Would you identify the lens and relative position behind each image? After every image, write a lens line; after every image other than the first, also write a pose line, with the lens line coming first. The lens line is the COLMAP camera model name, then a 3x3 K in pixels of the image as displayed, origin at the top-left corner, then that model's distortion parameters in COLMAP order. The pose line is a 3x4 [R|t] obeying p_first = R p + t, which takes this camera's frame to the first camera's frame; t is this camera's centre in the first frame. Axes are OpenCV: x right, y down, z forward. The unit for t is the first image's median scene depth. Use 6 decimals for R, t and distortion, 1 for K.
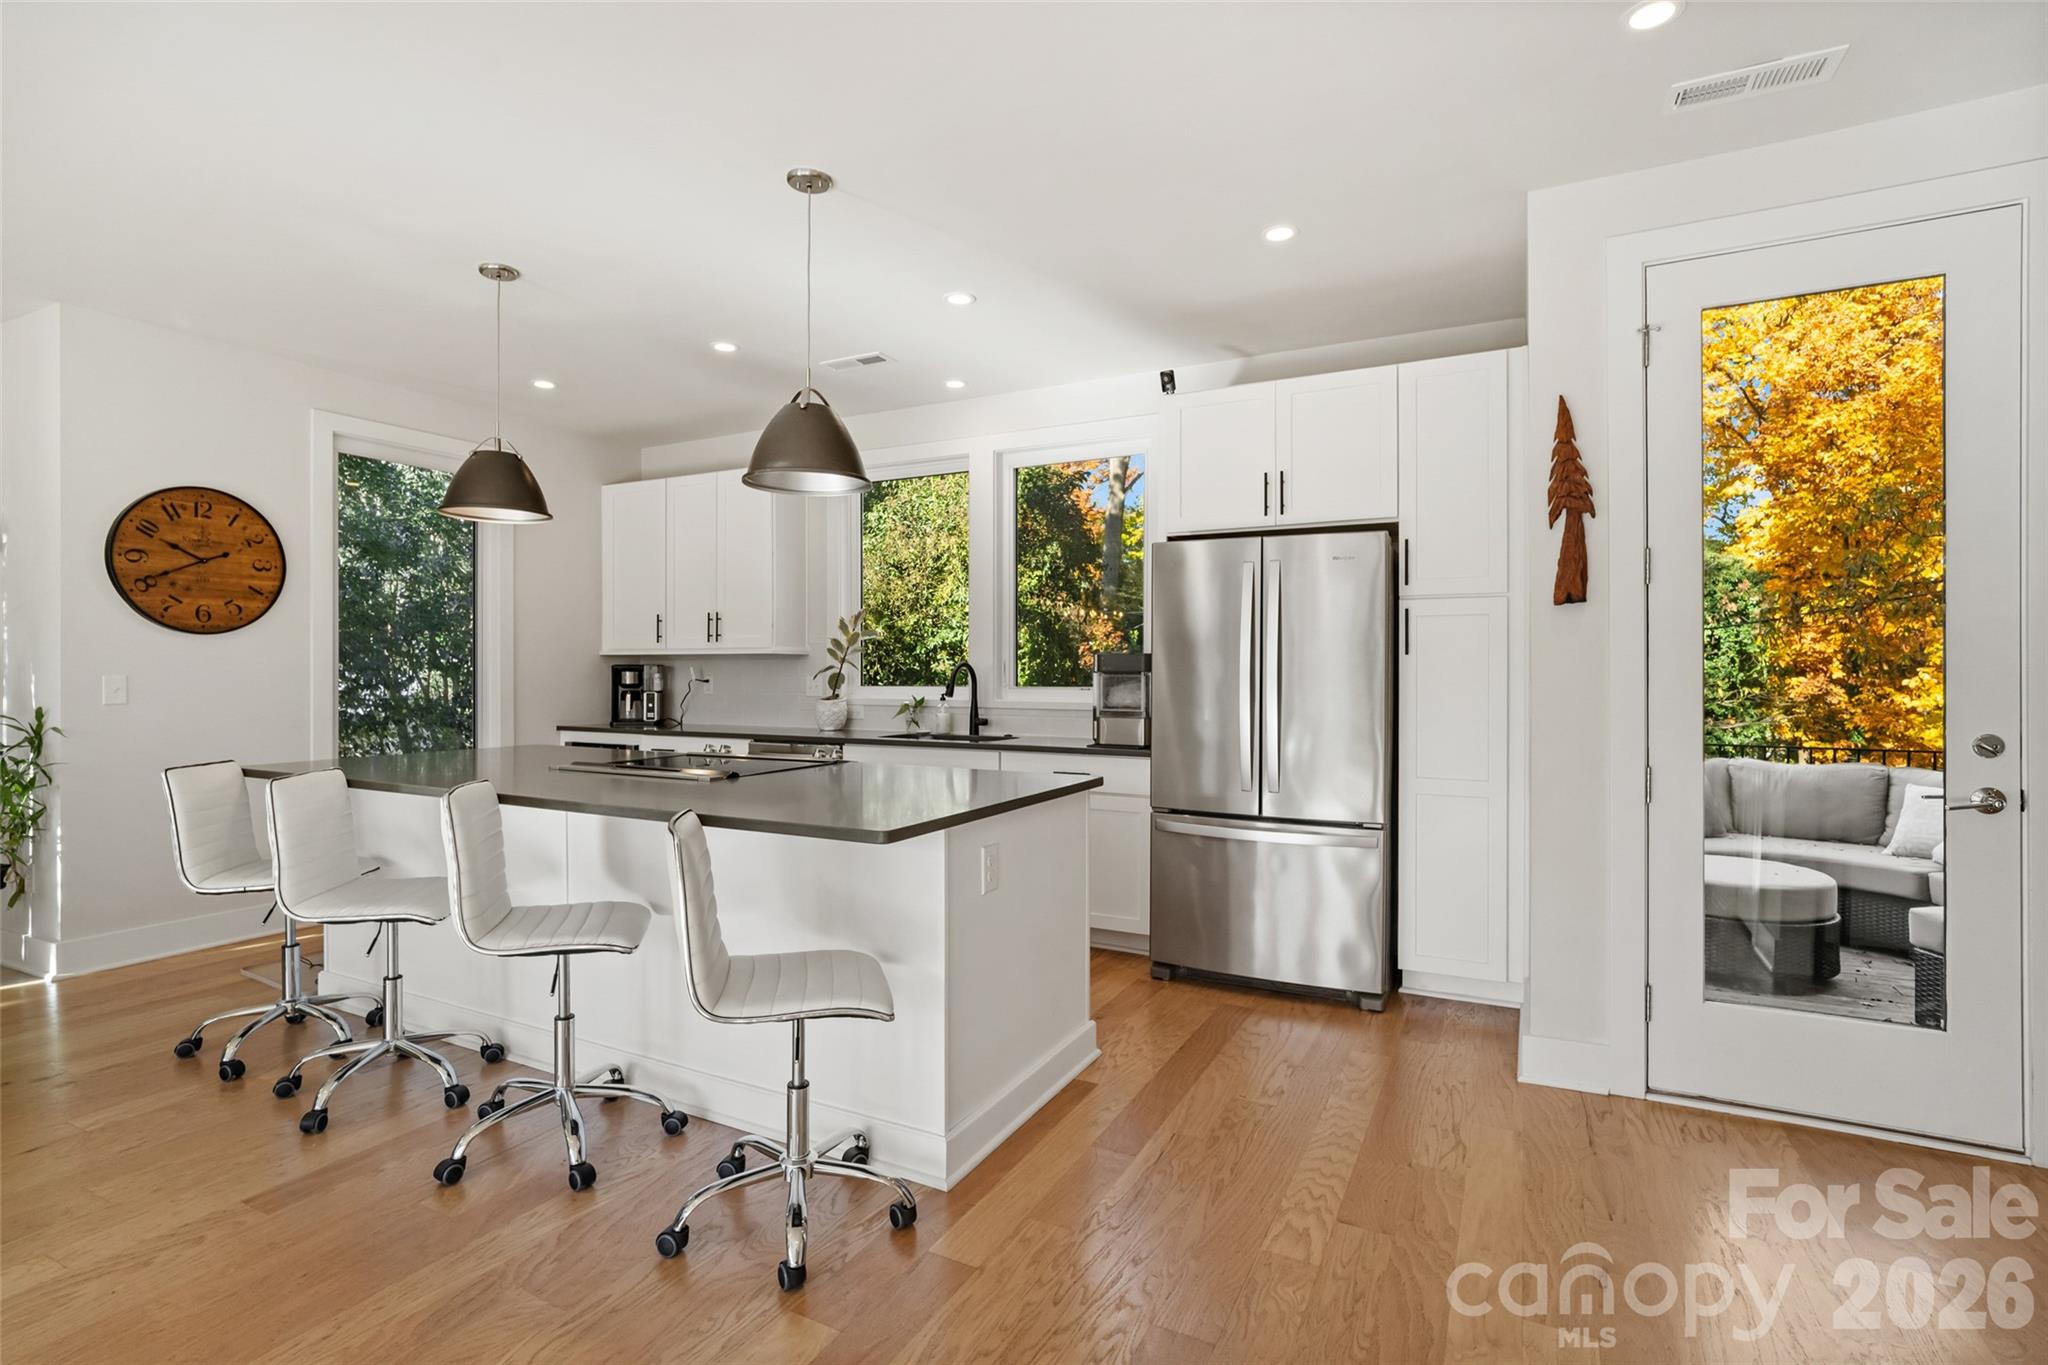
lens RADIAL K [[982.1, 0, 1014.6], [0, 982.1, 670.0], [0, 0, 1]] dist [0.000942, 0.000605]
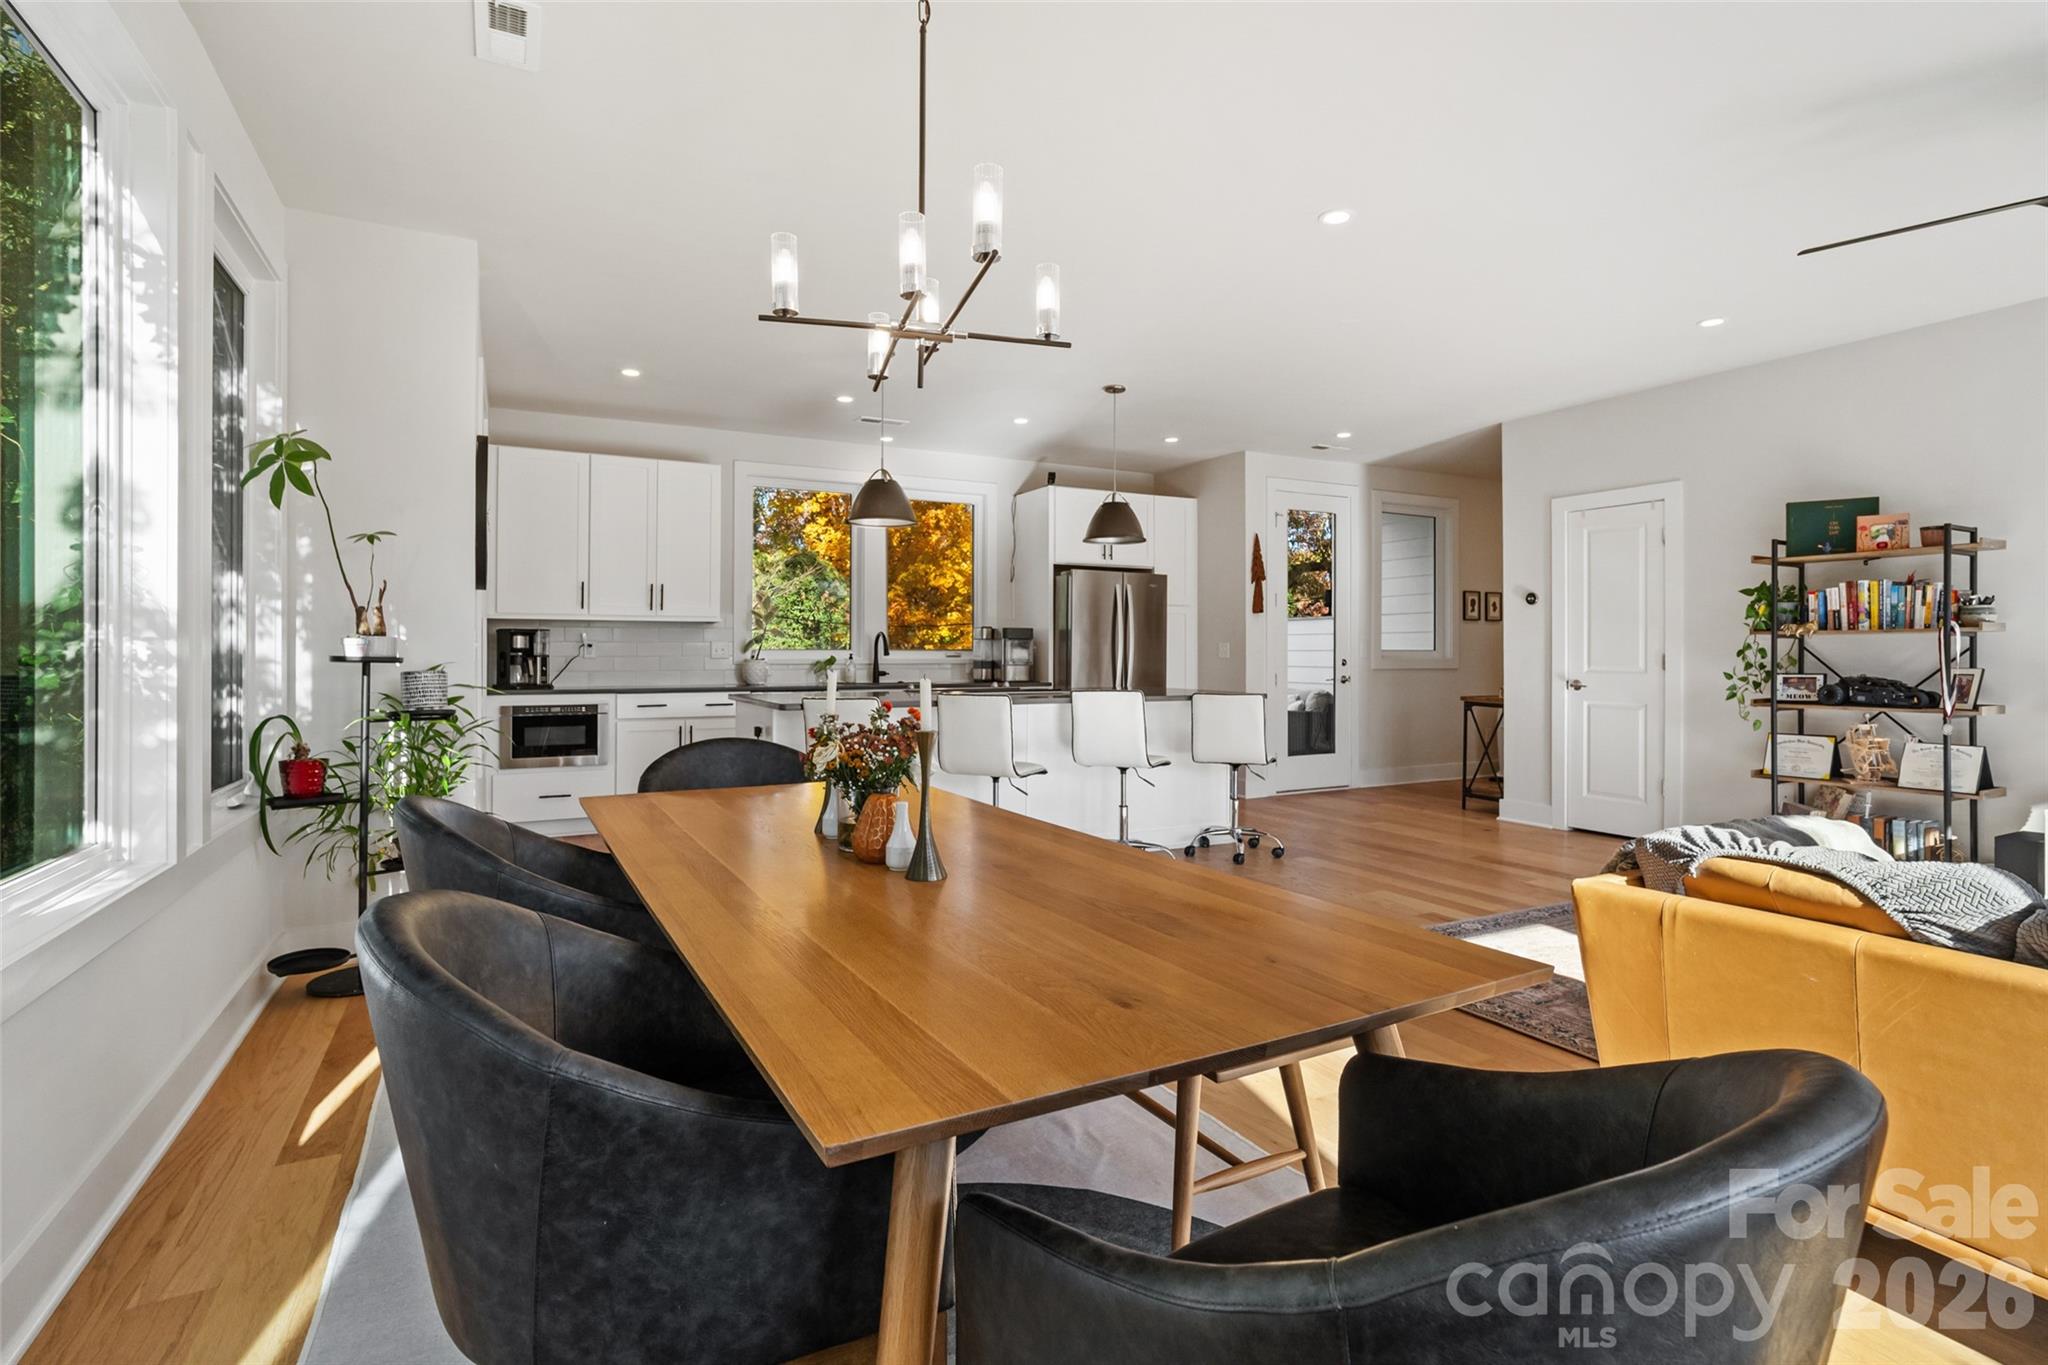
lens RADIAL K [[987.6, 0, 1022.5], [0, 987.6, 655.4], [0, 0, 1]] dist [-0.002867, 0.000026]
pose [[0.563733, -0.003265, 0.825951, -1.033107], [-0.002097, 0.999983, 0.005384, 0.017049], [-0.825955, -0.004767, 0.563716, 0.015228]]
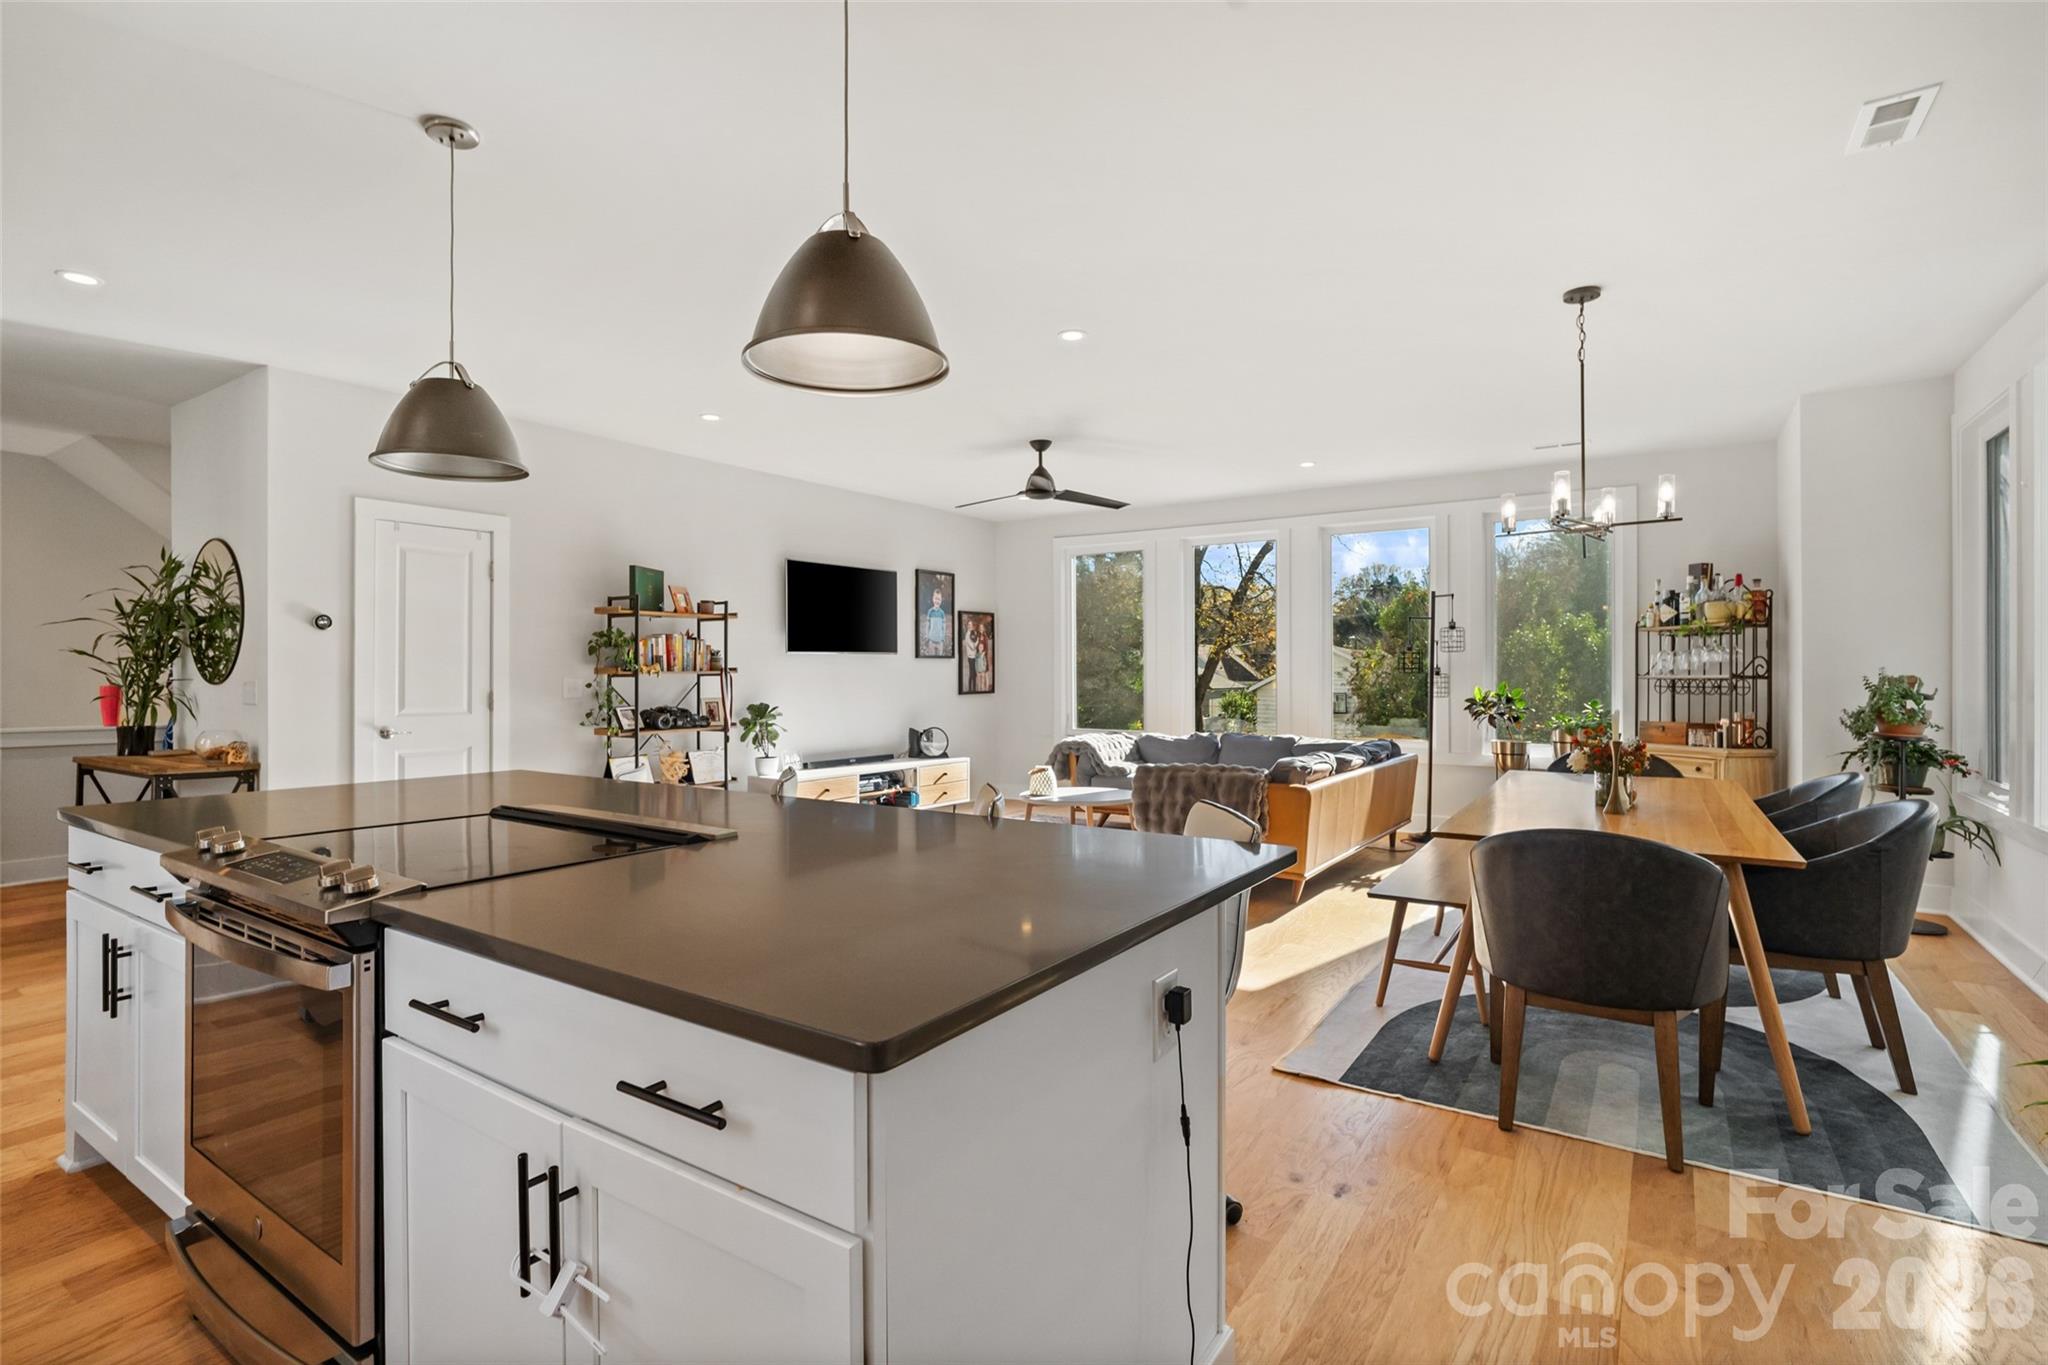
lens RADIAL K [[963.6, 0, 1024.0], [0, 963.6, 682.5], [0, 0, 1]] dist [-0.000630, -0.000036]
pose [[-0.995067, -0.001648, 0.099188, -0.429551], [-0.000542, 0.999937, 0.011175, -0.001834], [-0.099200, 0.011066, -0.995006, 0.959071]]
